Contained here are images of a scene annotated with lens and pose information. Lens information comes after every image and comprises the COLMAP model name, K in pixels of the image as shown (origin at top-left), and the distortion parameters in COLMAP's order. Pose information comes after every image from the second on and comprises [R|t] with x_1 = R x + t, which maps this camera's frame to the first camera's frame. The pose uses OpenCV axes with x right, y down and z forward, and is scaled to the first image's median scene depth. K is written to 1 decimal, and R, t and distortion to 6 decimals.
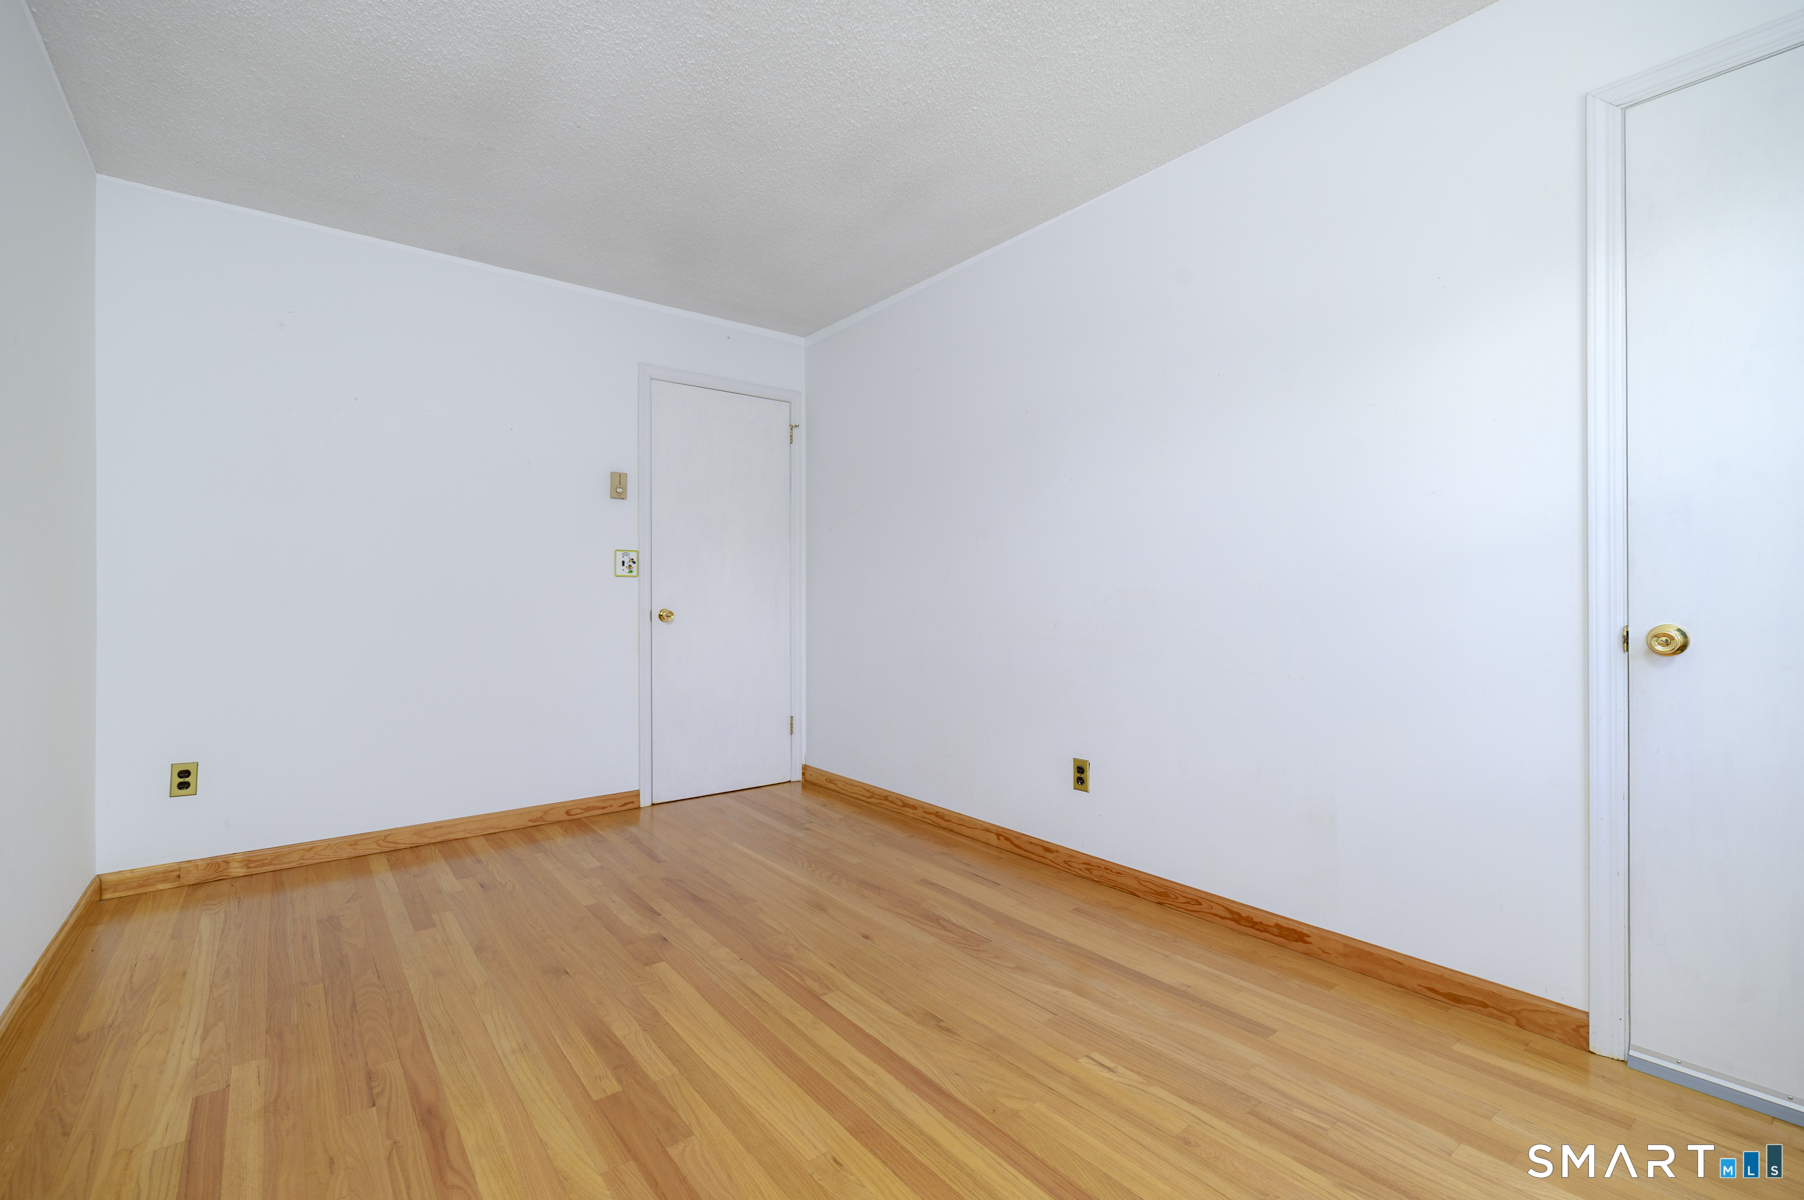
lens RADIAL K [[790.7, 0, 897.3], [0, 790.7, 595.8], [0, 0, 1]] dist [0.000506, -0.000257]
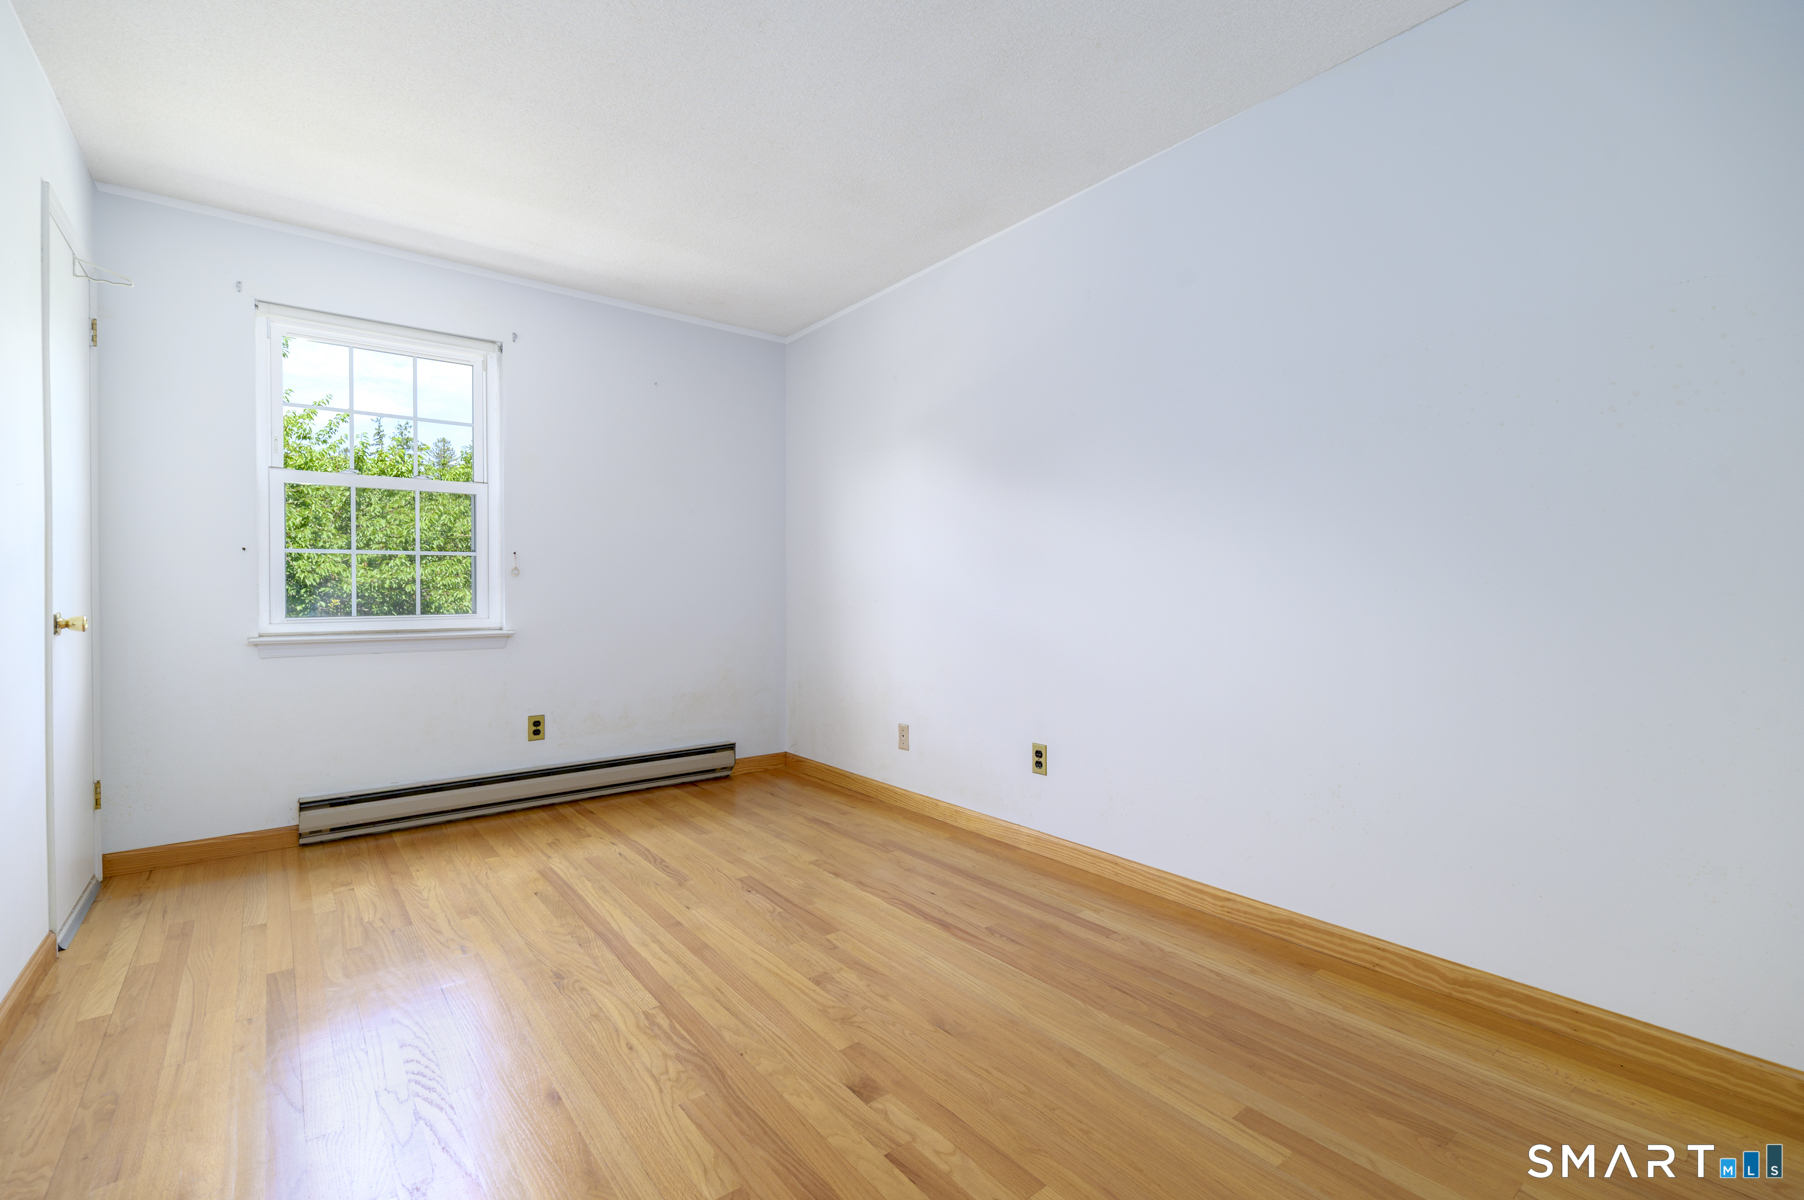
lens RADIAL K [[790.7, 0, 897.3], [0, 790.7, 595.8], [0, 0, 1]] dist [0.000506, -0.000257]
pose [[-0.999978, 0.001810, -0.006447, -0.412365], [0.001740, 0.999940, 0.010787, -0.000110], [0.006466, 0.010775, -0.999921, 2.111069]]
